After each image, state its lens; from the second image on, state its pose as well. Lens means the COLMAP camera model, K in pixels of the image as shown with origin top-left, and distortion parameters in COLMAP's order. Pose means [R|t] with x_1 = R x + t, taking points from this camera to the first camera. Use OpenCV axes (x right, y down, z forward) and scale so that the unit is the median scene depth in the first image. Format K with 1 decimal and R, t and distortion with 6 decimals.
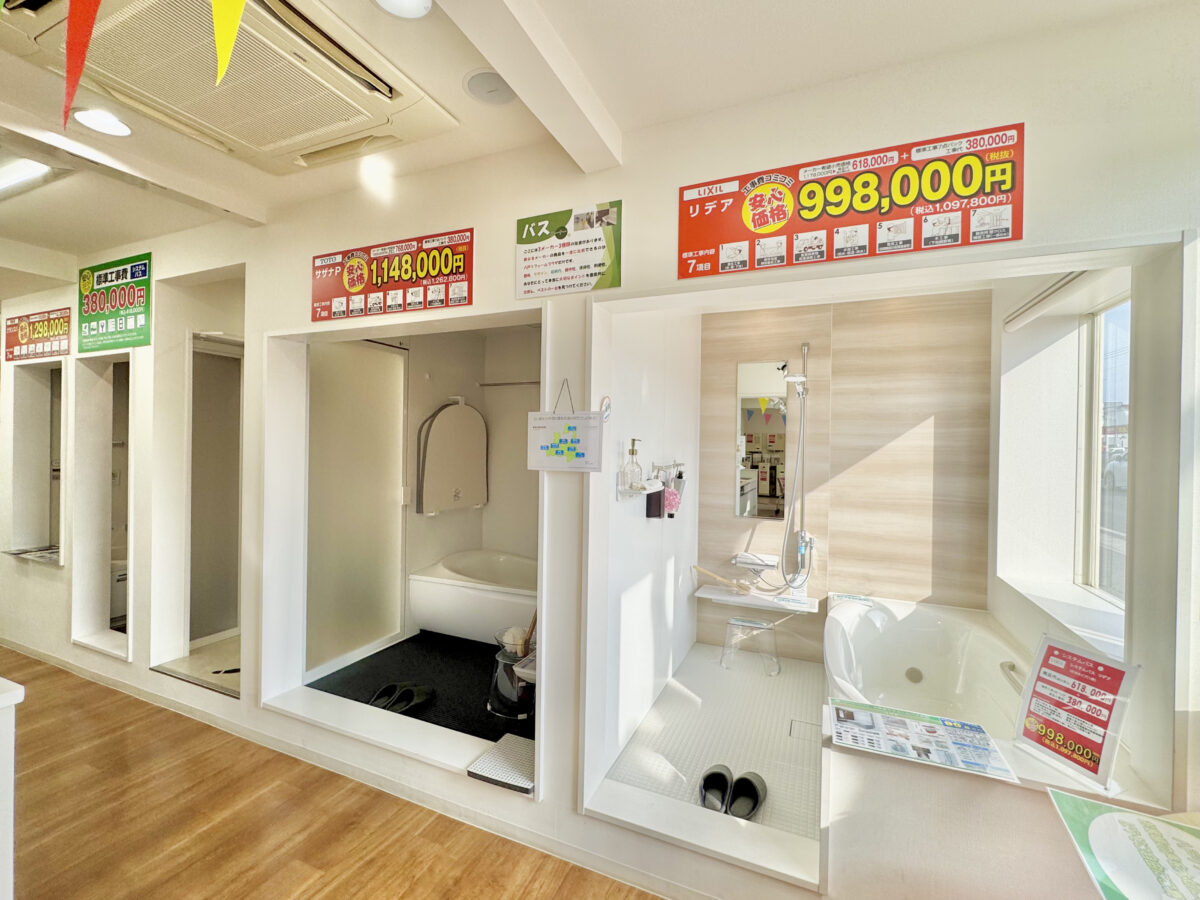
lens RADIAL K [[512.2, 0, 600.0], [0, 512.2, 450.0], [0, 0, 1]] dist [-0.000885, -0.000135]
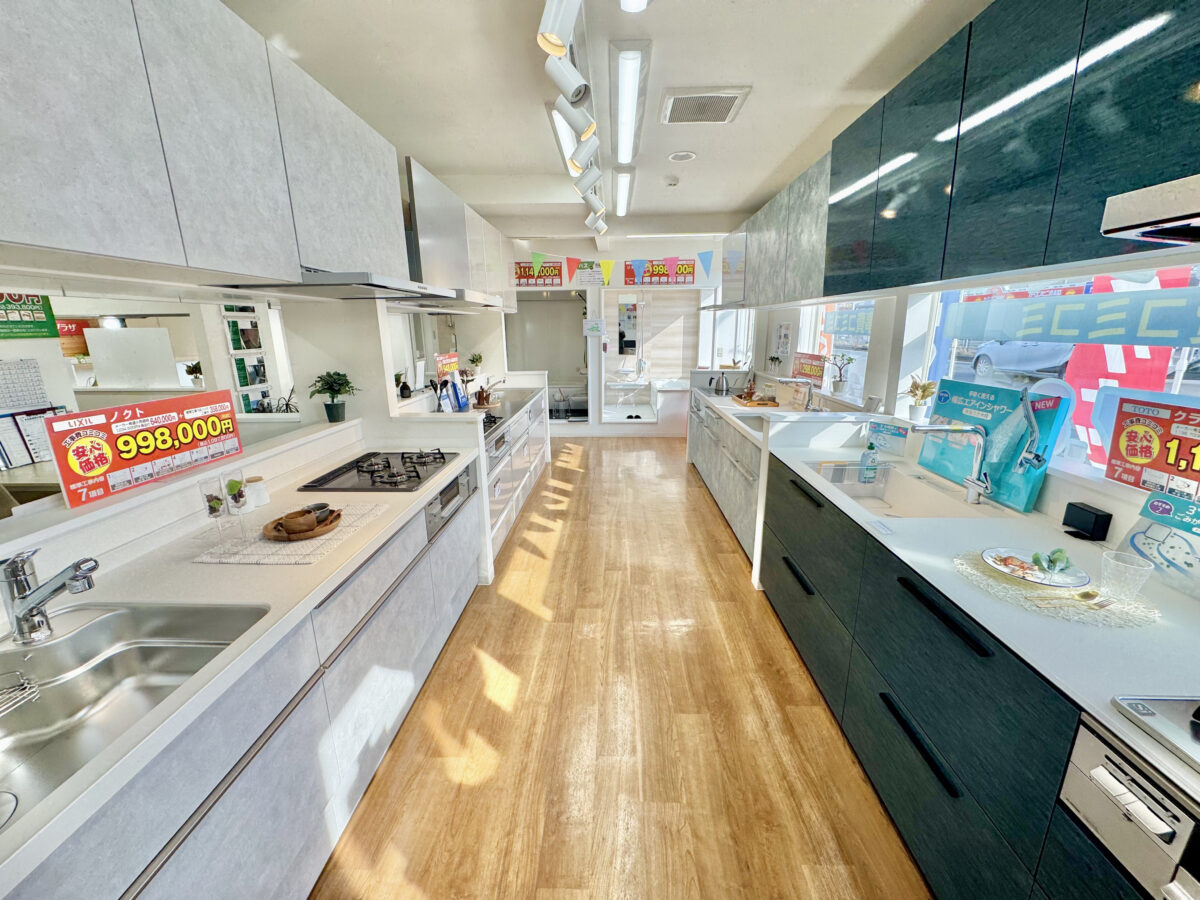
lens RADIAL K [[476.9, 0, 600.0], [0, 476.9, 450.0], [0, 0, 1]] dist [-0.001218, -0.000247]
pose [[0.929713, -0.114892, 0.349906, -0.995695], [0.027032, 0.968820, 0.246287, -0.004343], [-0.367292, -0.219518, 0.903830, -1.738069]]
